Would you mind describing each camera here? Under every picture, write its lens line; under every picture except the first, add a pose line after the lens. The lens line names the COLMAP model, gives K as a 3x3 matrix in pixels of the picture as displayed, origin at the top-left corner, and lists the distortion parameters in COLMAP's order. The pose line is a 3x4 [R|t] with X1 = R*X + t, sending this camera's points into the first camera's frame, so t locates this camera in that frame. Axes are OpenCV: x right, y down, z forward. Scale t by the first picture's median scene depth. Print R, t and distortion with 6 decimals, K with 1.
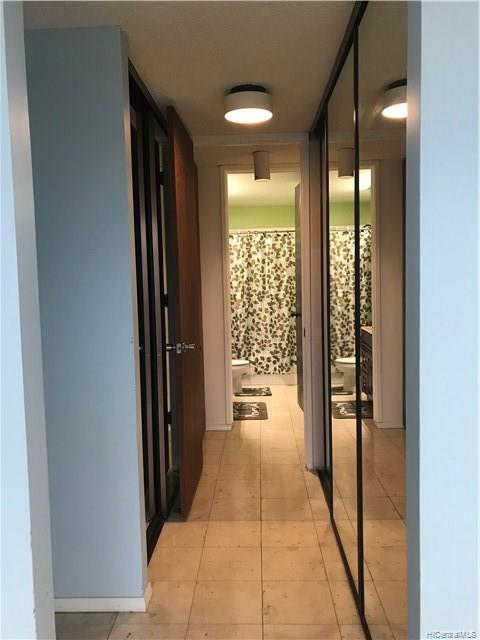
lens RADIAL K [[519.3, 0, 240.5], [0, 519.3, 321.5], [0, 0, 1]] dist [0.004913, -0.006581]
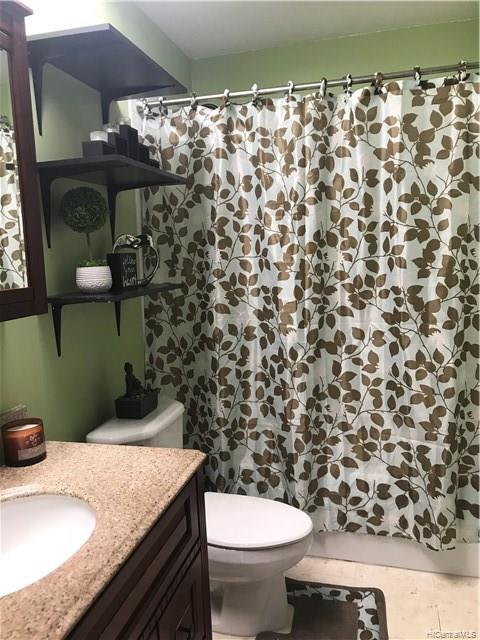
lens RADIAL K [[519.3, 0, 236.5], [0, 519.3, 315.5], [0, 0, 1]] dist [0.004913, -0.006581]
pose [[0.972121, 0.017923, -0.233795, 0.039979], [-0.005687, 0.998583, 0.052904, -0.051206], [0.234412, -0.050100, 0.970846, 0.682752]]
